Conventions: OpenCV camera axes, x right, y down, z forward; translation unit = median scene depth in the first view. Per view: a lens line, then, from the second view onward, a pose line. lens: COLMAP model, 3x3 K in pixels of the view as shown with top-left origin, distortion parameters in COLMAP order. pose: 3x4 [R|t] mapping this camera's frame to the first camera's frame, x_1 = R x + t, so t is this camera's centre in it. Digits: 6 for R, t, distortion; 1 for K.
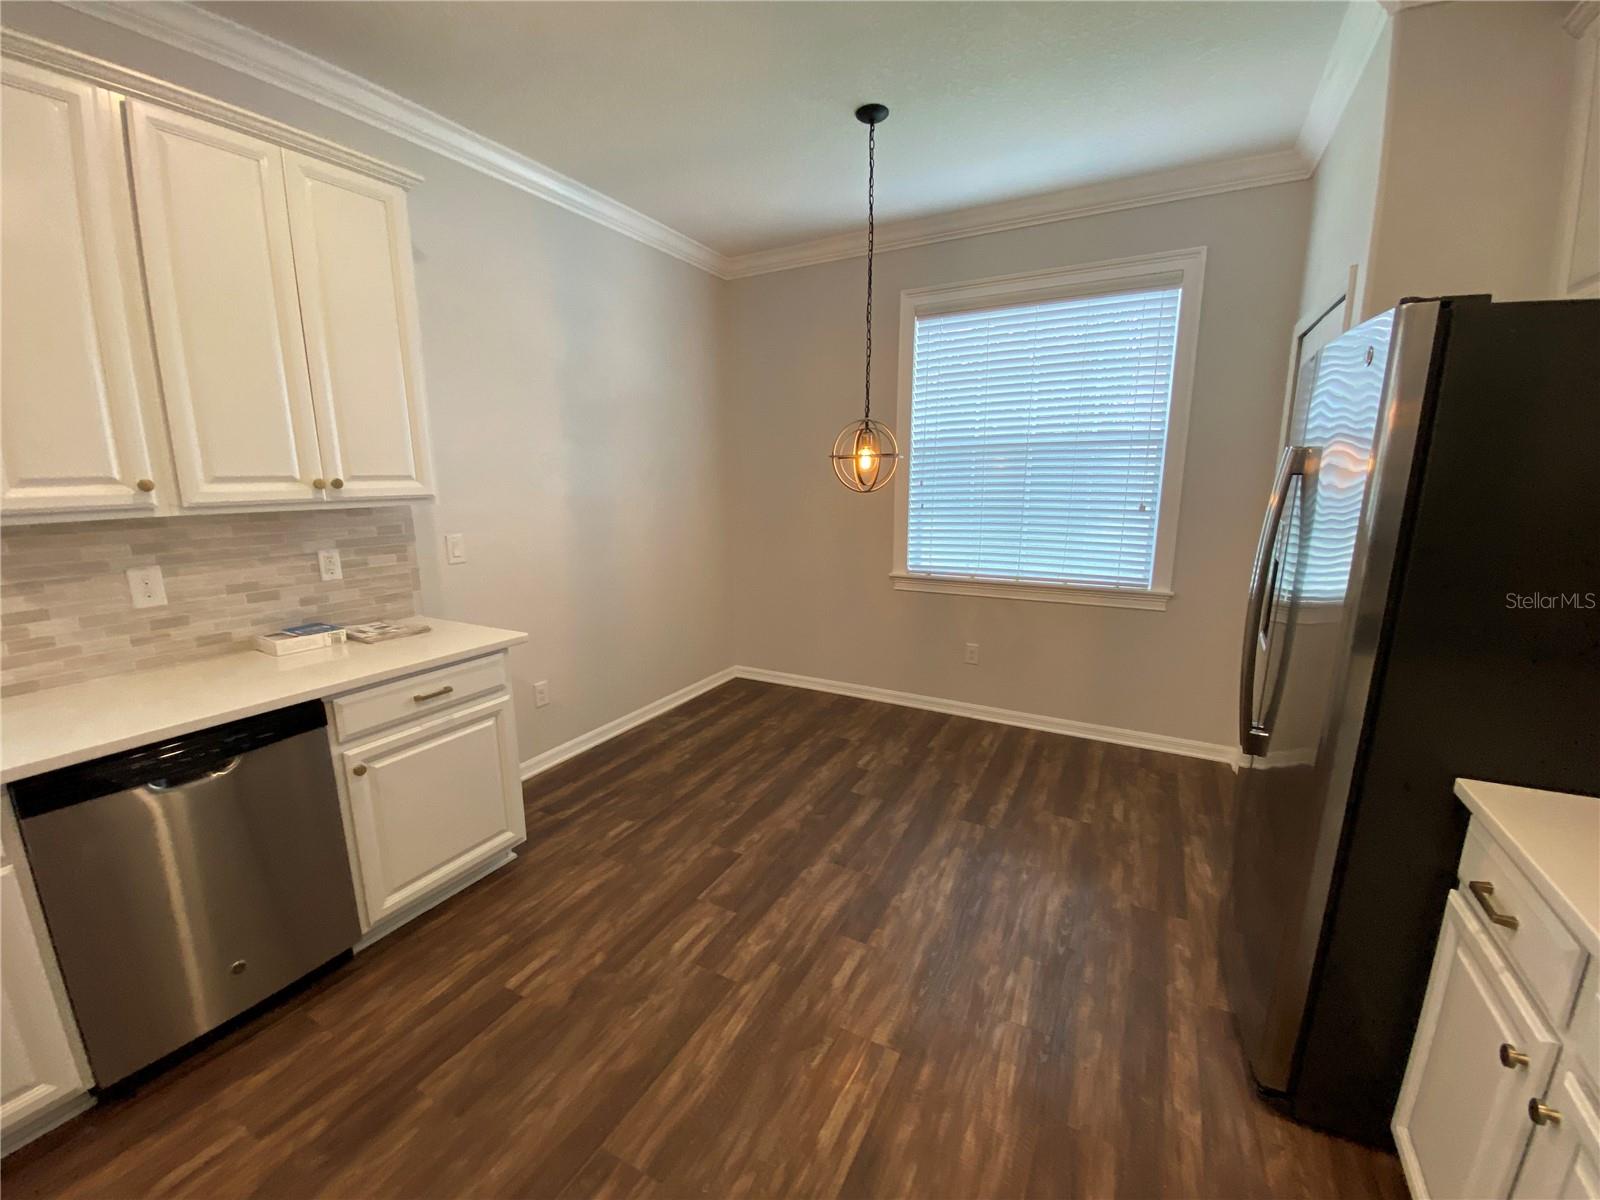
lens RADIAL K [[651.4, 0, 794.6], [0, 651.4, 603.4], [0, 0, 1]] dist [-0.007355, -0.002171]
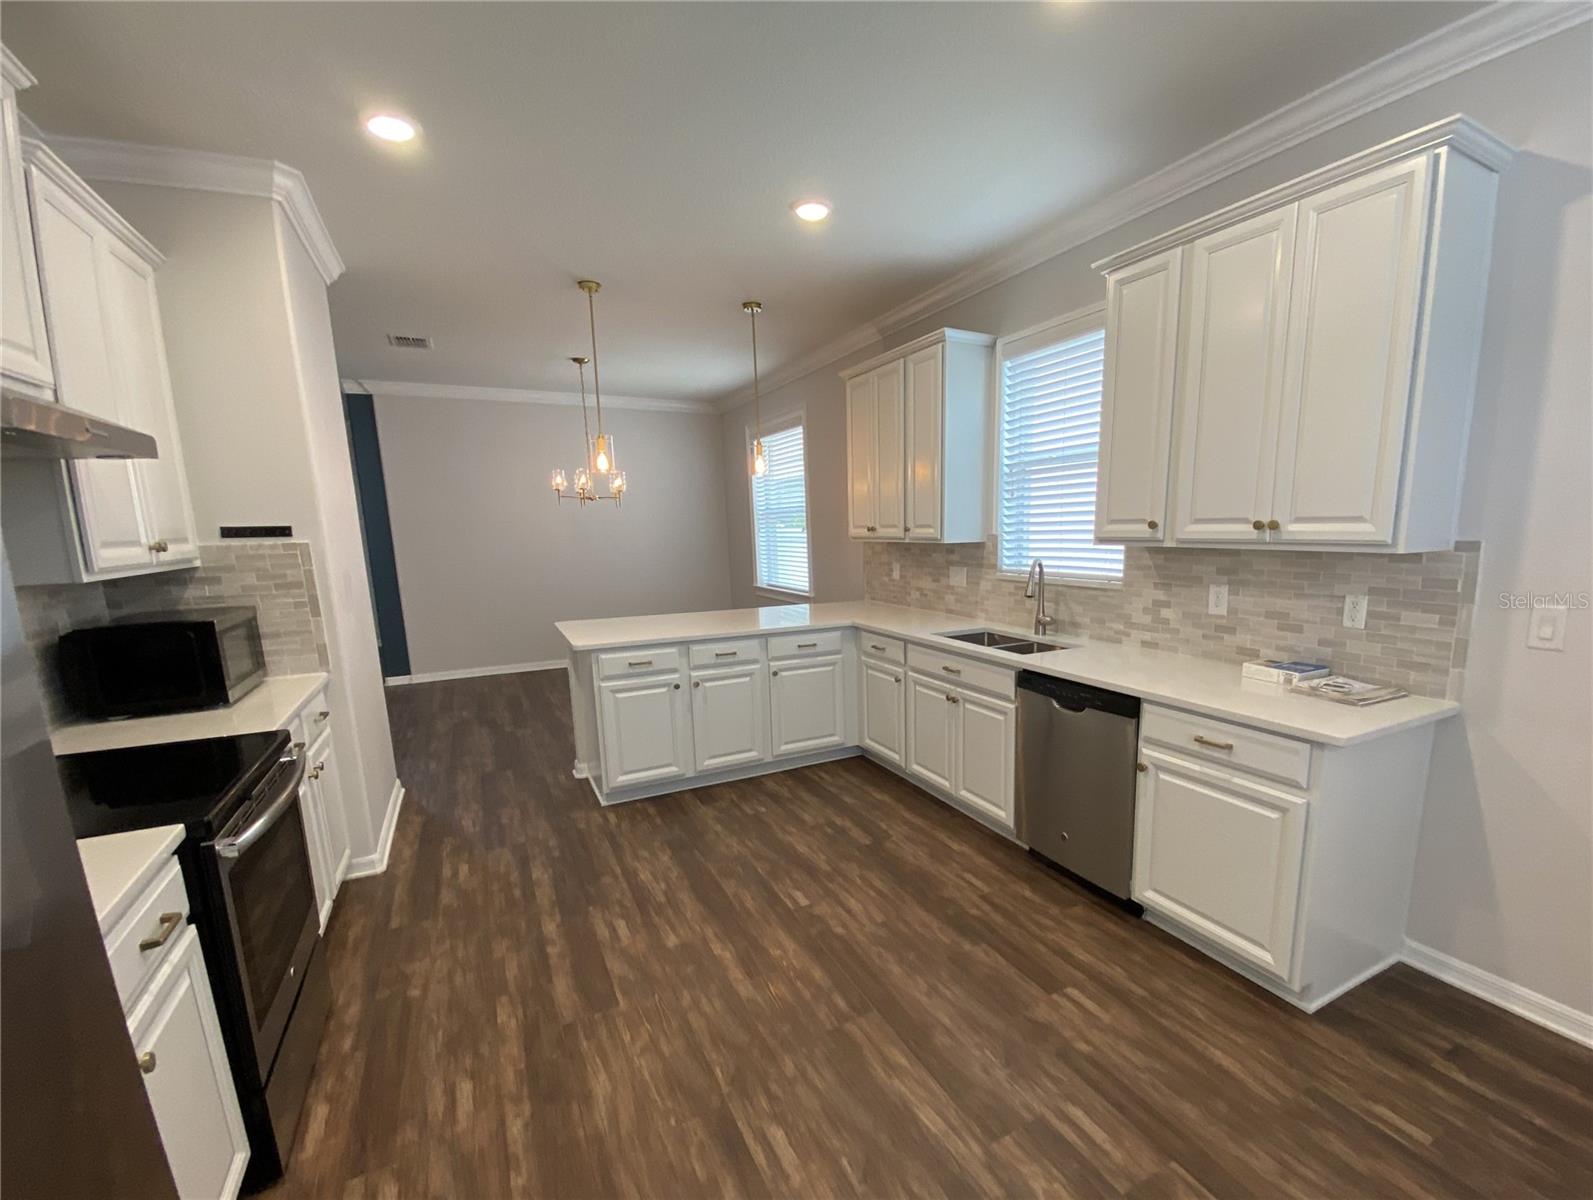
lens RADIAL K [[709.6, 0, 874.9], [0, 709.6, 658.2], [0, 0, 1]] dist [-0.001975, -0.000658]
pose [[-0.527297, 0.173848, -0.831706, 0.587944], [-0.147370, 0.945297, 0.291023, -0.220643], [0.836803, 0.276025, -0.472833, 1.067753]]
